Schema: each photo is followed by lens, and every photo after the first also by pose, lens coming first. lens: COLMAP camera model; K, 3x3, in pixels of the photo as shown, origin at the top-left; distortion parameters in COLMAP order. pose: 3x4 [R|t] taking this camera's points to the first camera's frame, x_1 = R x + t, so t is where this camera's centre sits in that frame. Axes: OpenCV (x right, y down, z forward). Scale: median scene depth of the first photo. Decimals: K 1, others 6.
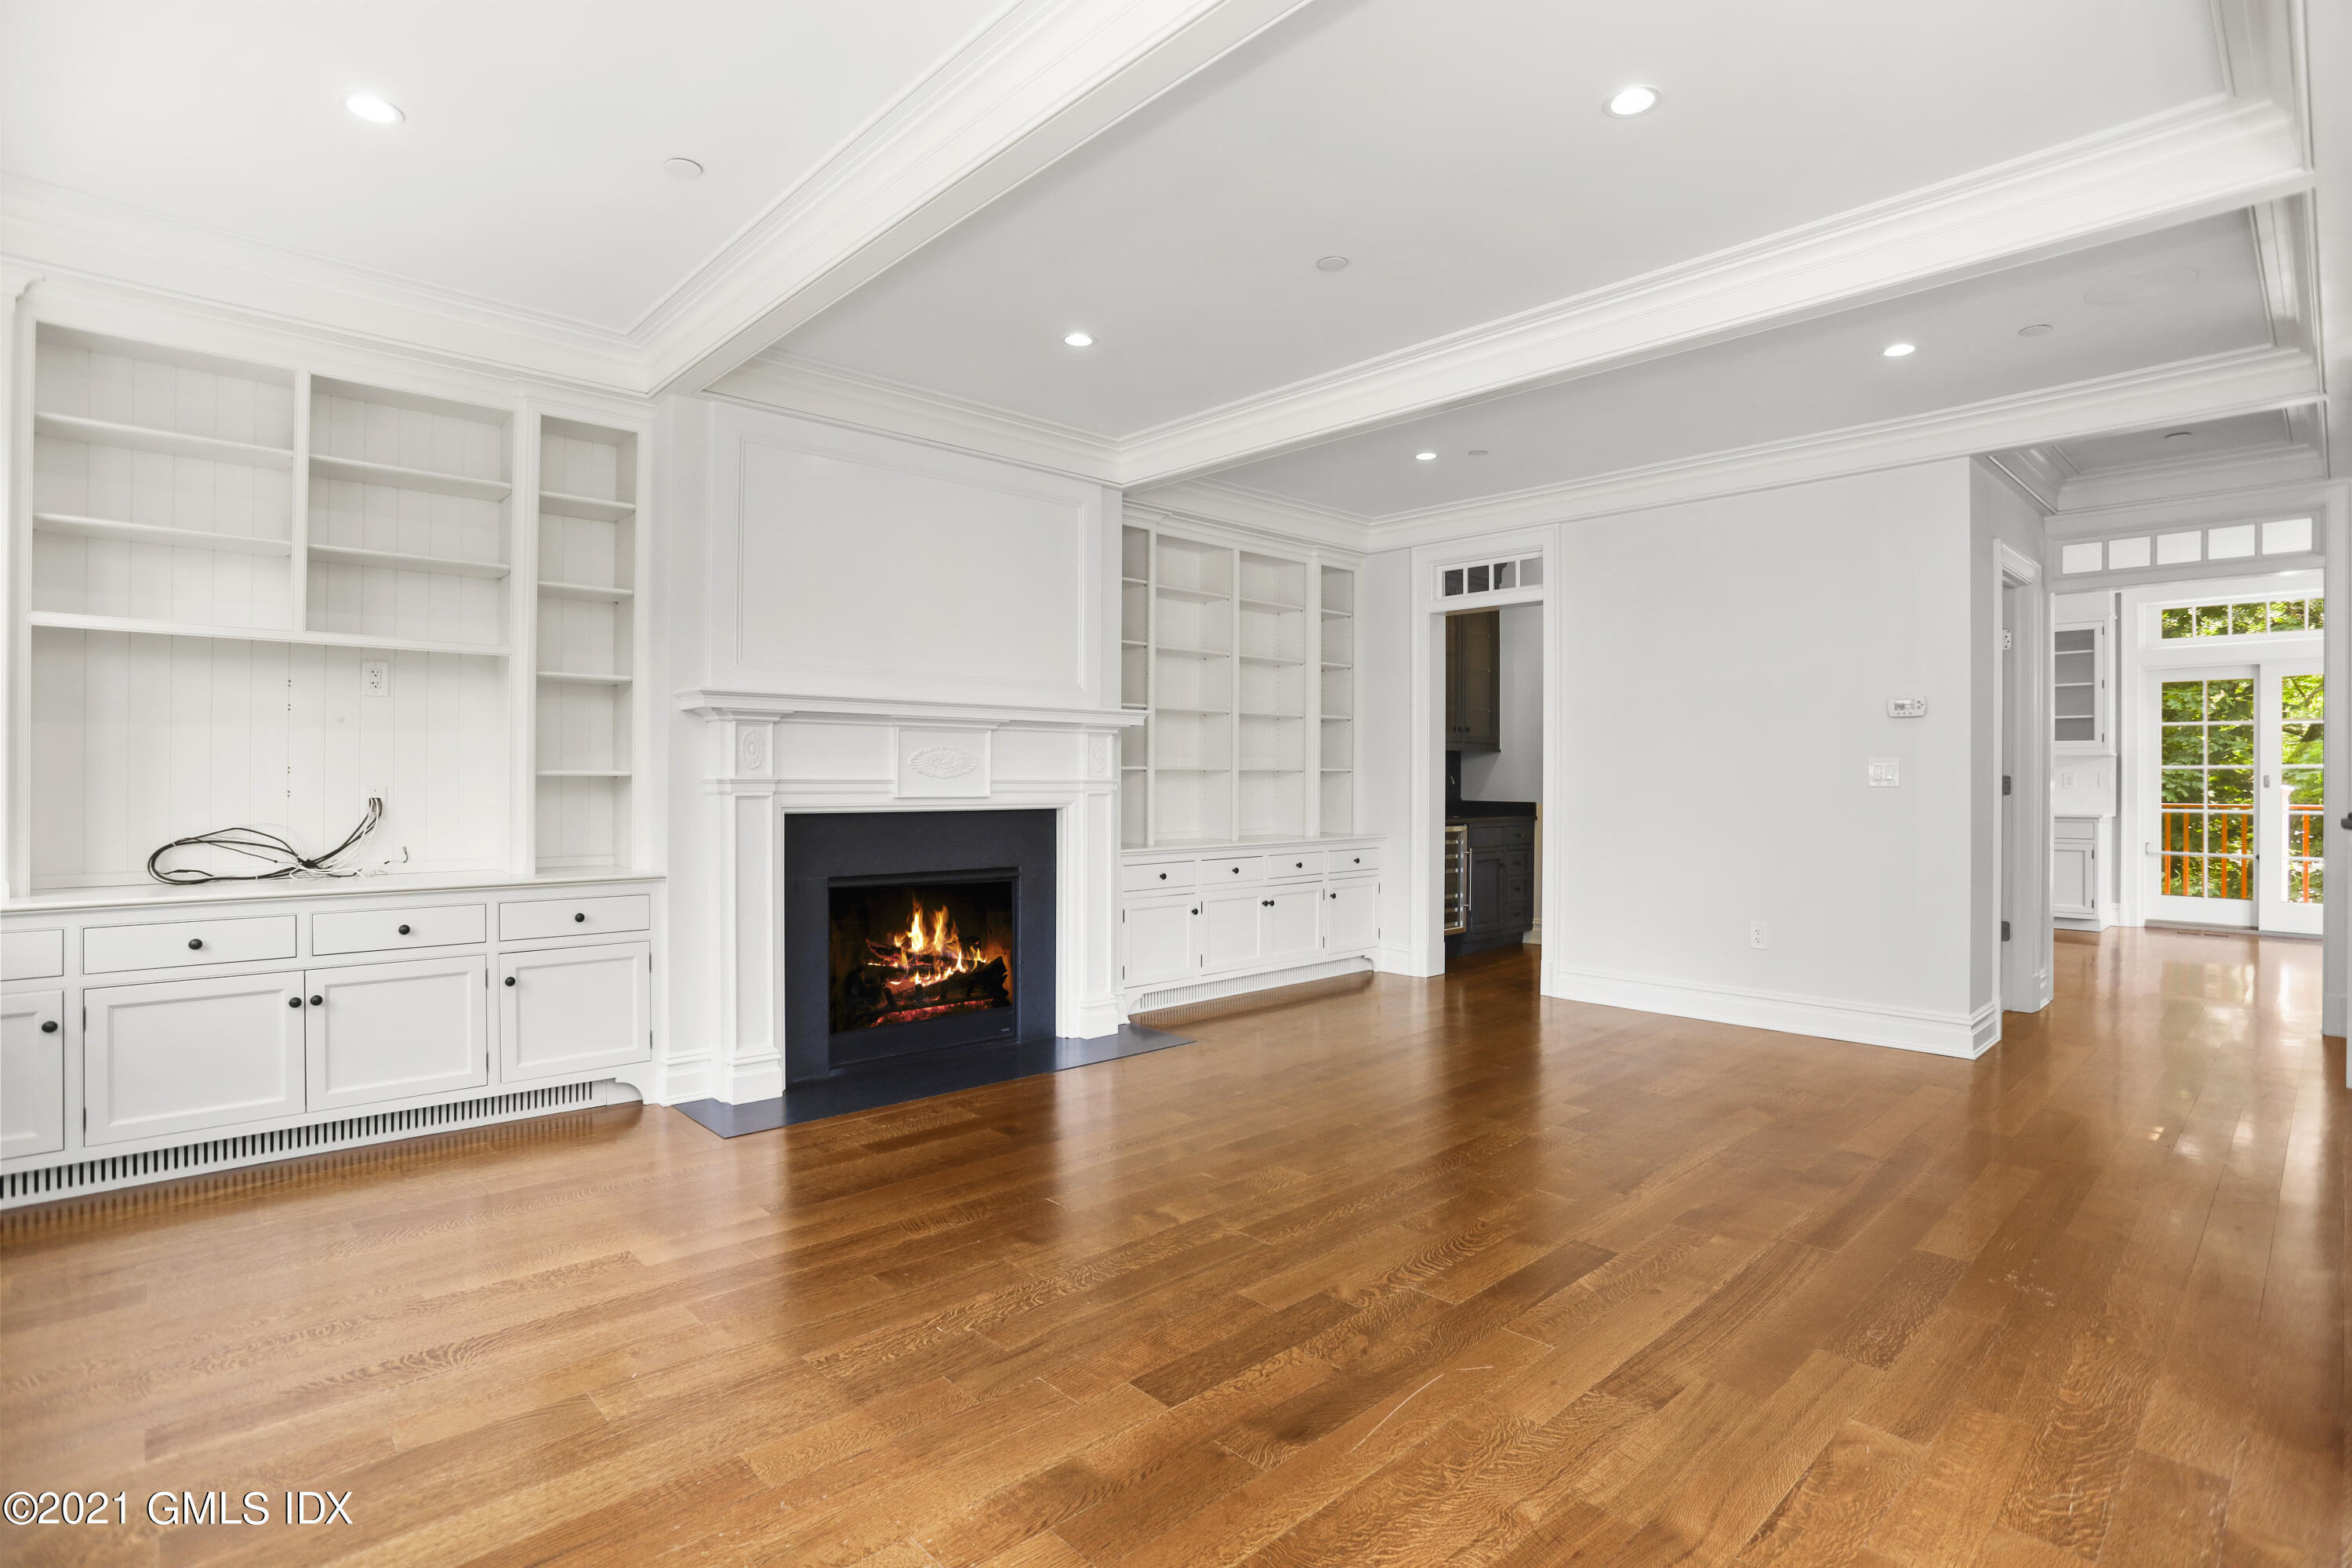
lens RADIAL K [[1151.5, 0, 1173.1], [0, 1151.5, 780.4], [0, 0, 1]] dist [-0.064272, 0.030833]
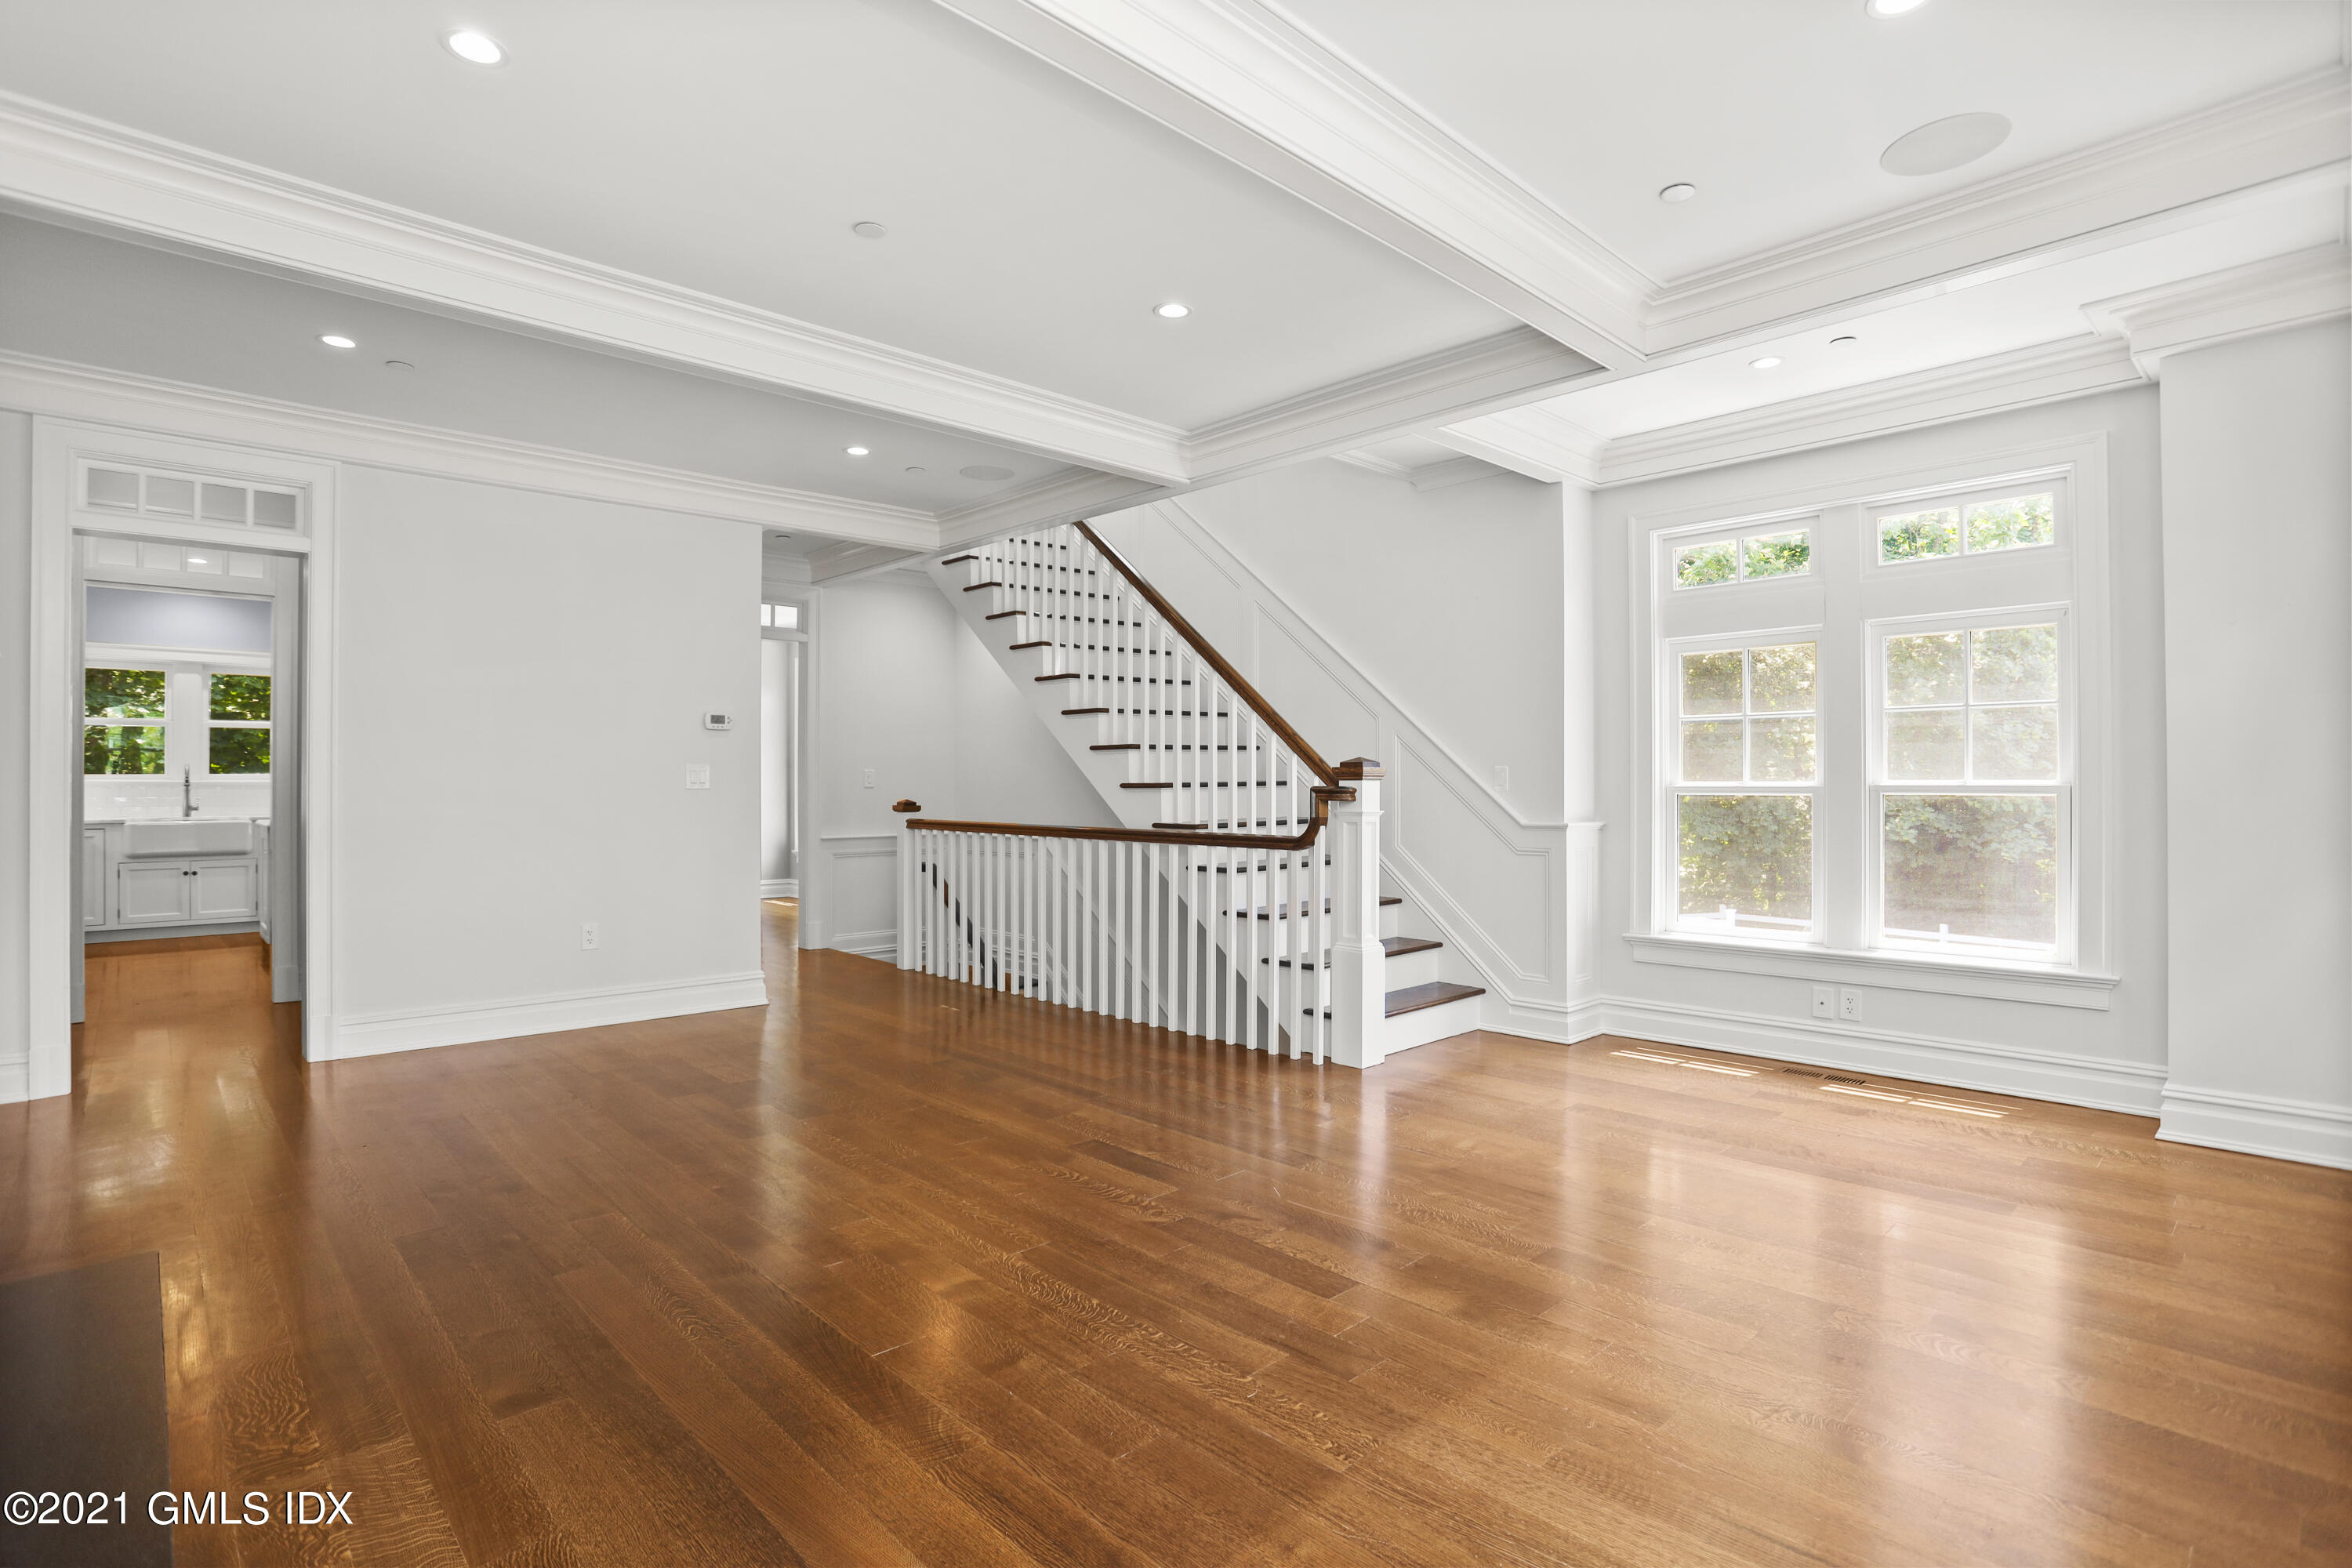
lens RADIAL K [[1151.5, 0, 1173.1], [0, 1151.5, 780.4], [0, 0, 1]] dist [-0.064272, 0.030833]
pose [[-0.016792, 0.002026, 0.999857, -0.937140], [0.001300, 0.999997, -0.002004, 0.000467], [-0.999858, 0.001266, -0.016795, 0.917588]]
